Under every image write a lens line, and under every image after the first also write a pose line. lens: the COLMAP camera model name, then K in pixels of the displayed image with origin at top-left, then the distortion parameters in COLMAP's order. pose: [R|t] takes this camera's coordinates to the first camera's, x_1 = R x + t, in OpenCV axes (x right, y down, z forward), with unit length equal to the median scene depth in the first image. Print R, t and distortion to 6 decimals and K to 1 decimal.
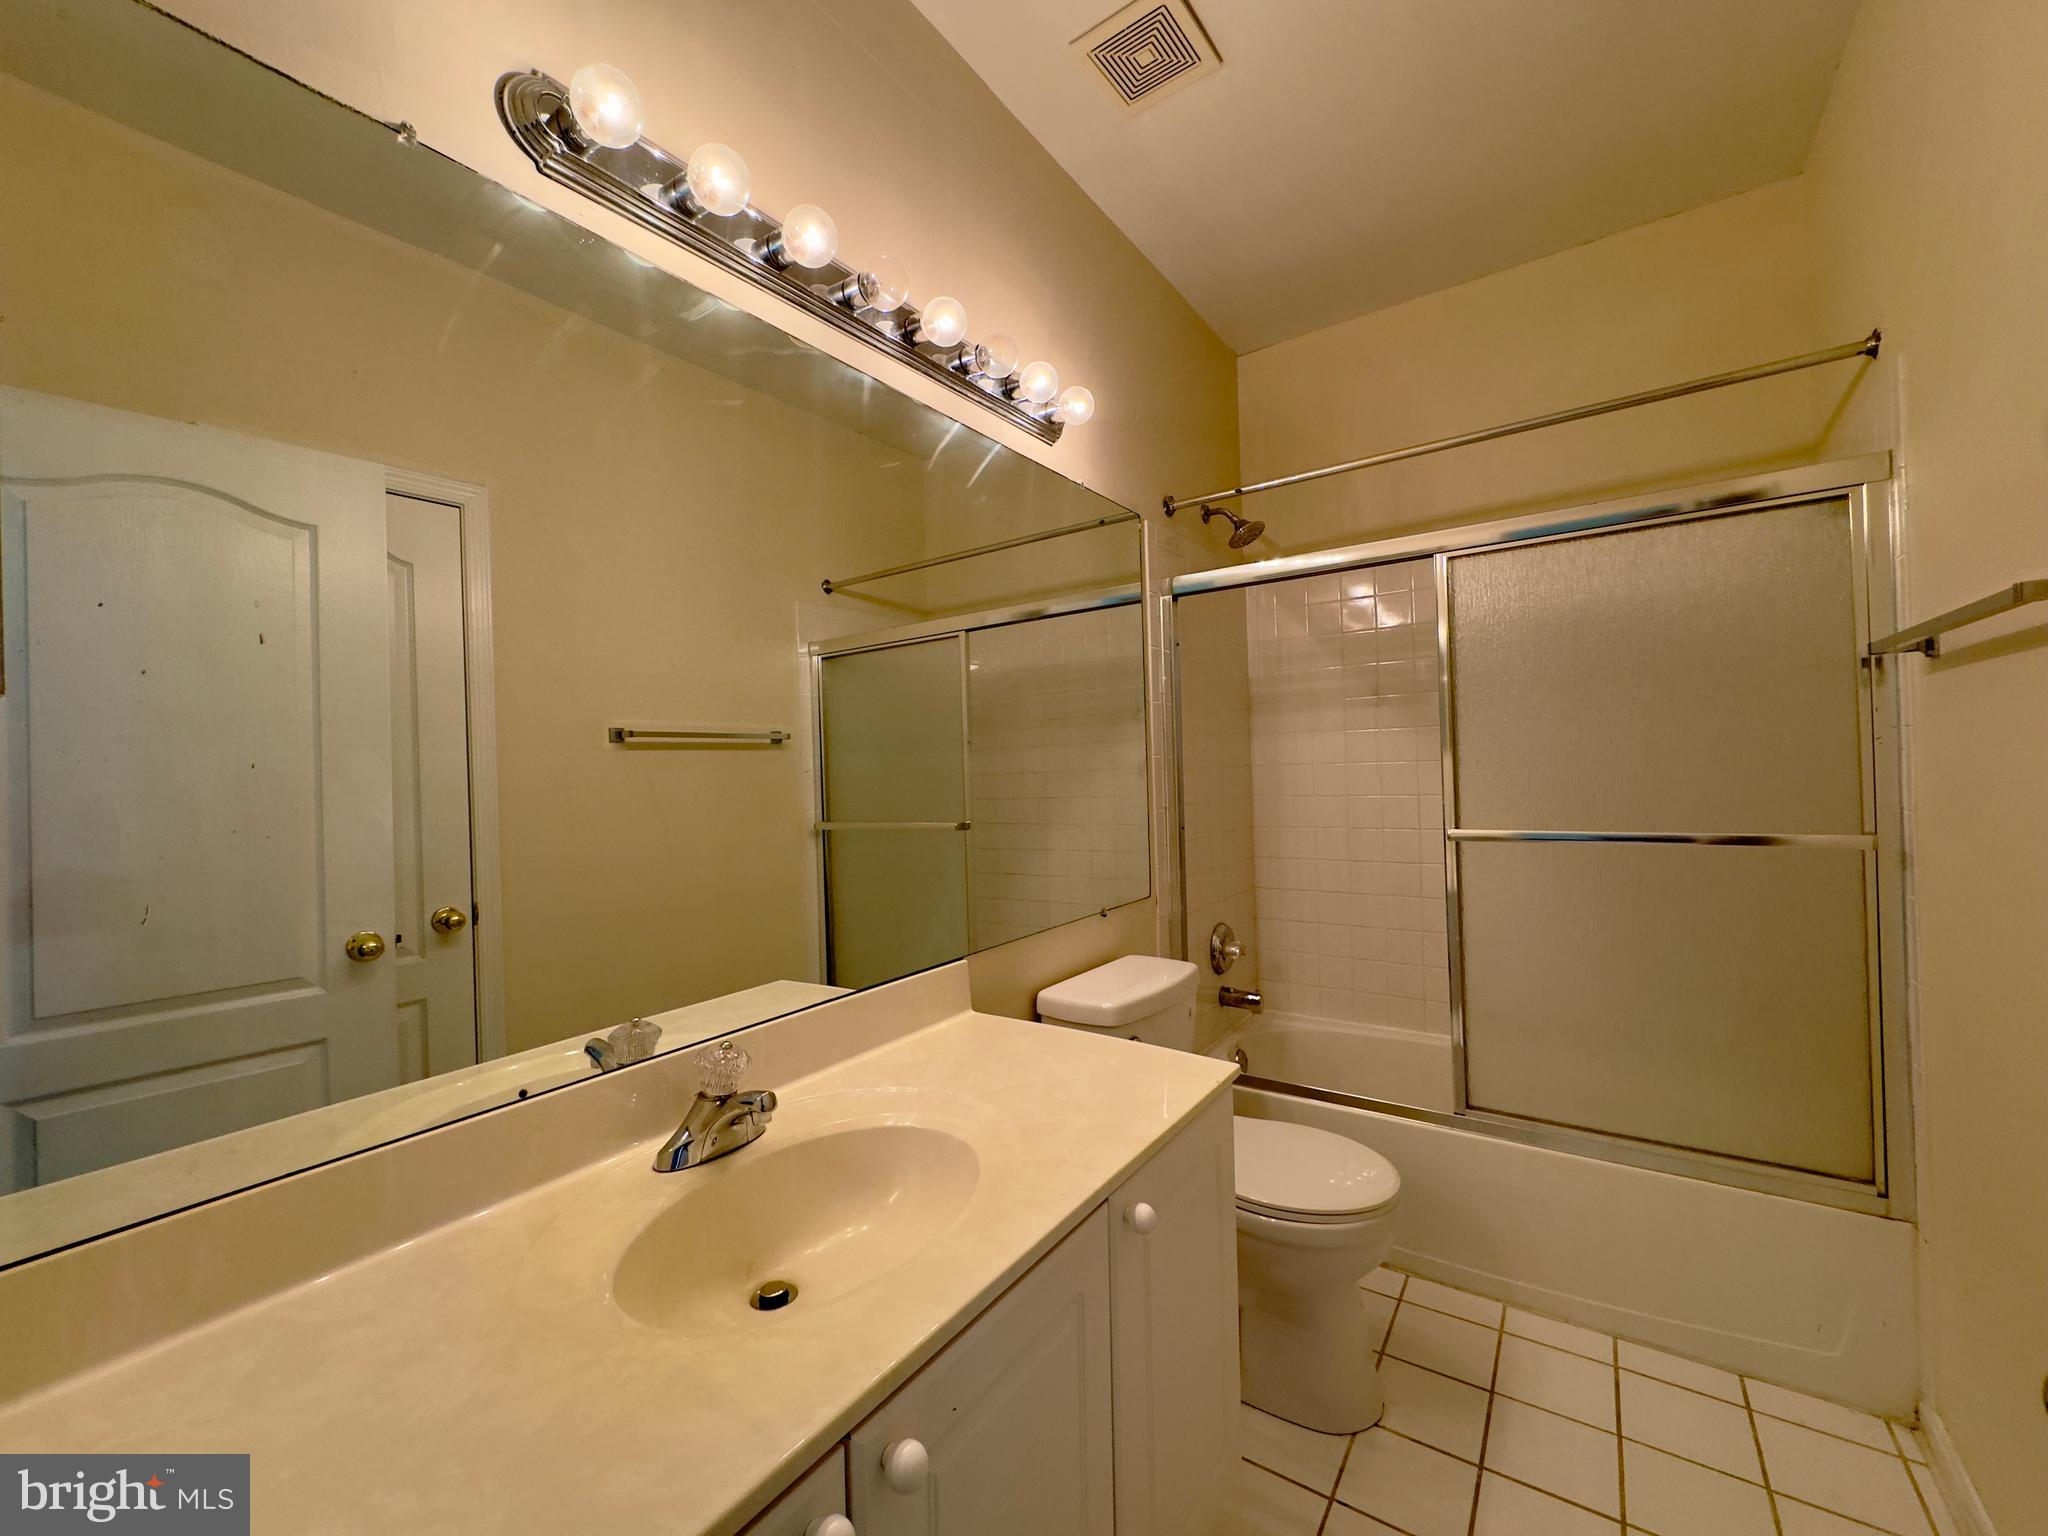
lens RADIAL K [[824.8, 0, 1019.2], [0, 824.8, 768.3], [0, 0, 1]] dist [0.001184, 0.000553]
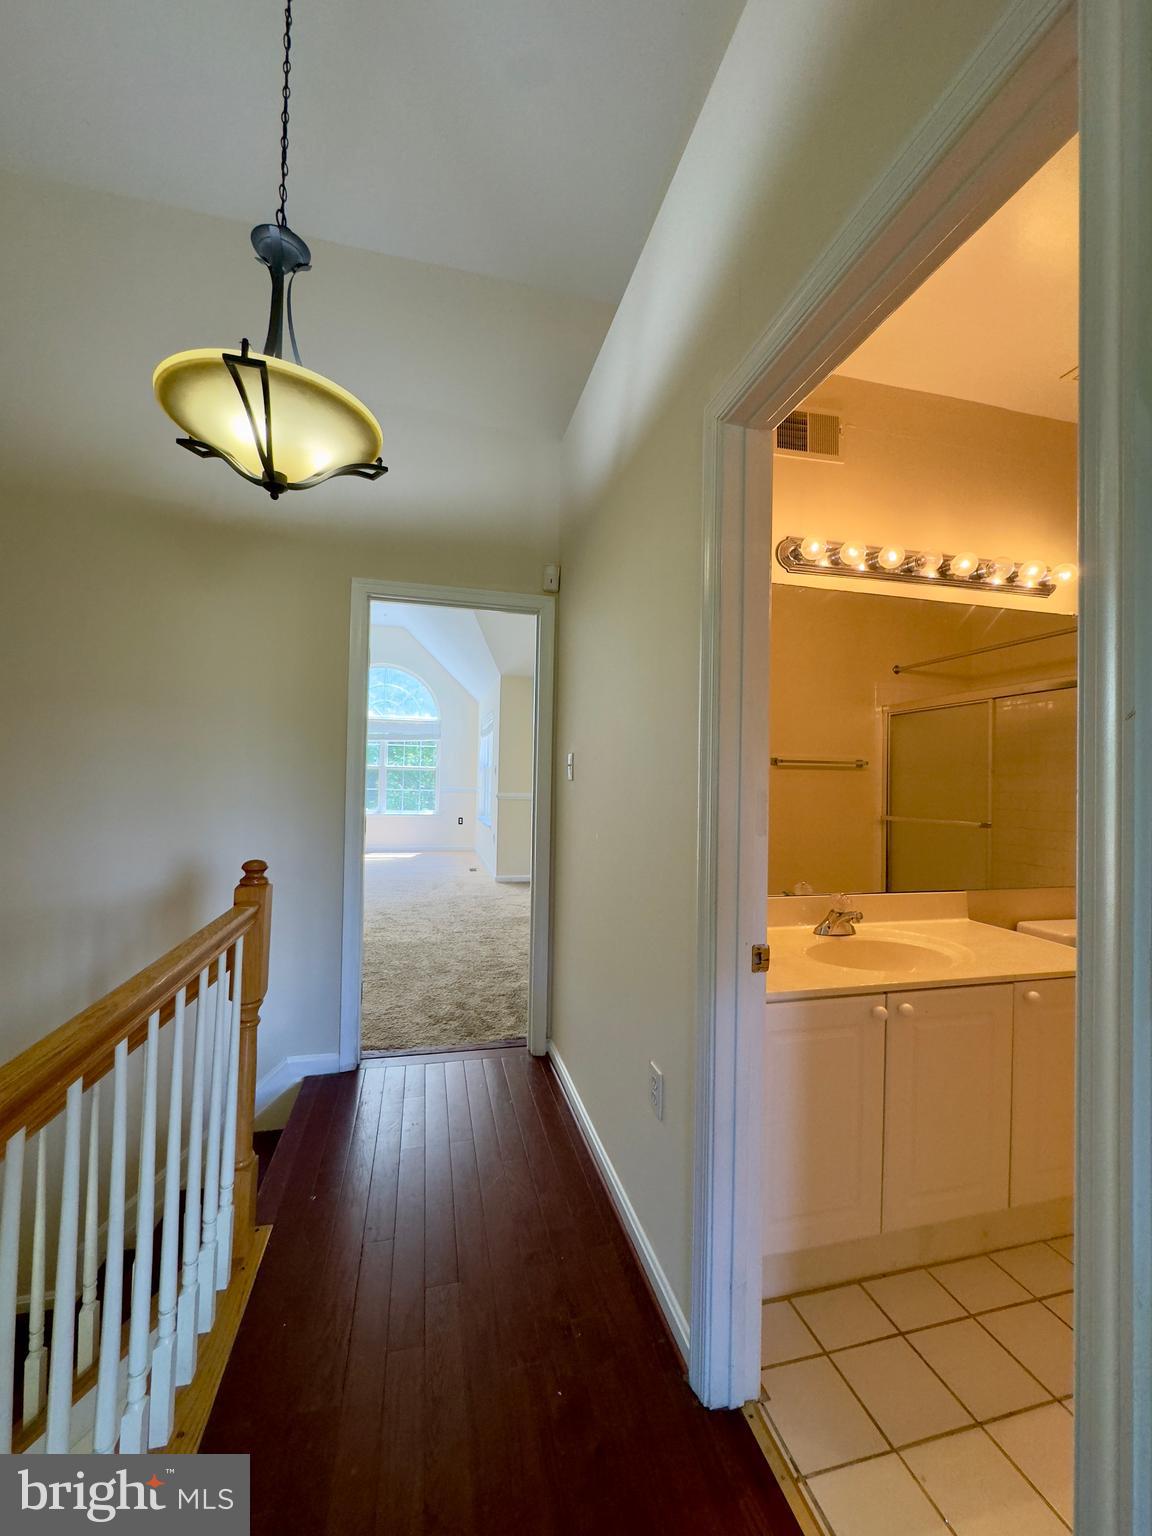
lens RADIAL K [[618.6, 0, 576.0], [0, 618.6, 768.0], [0, 0, 1]] dist [0.001184, 0.000553]
pose [[0.762768, 0.036257, -0.645654, 0.094629], [-0.040051, 0.999159, 0.008792, -0.017082], [0.645430, 0.019153, 0.763579, -0.394492]]
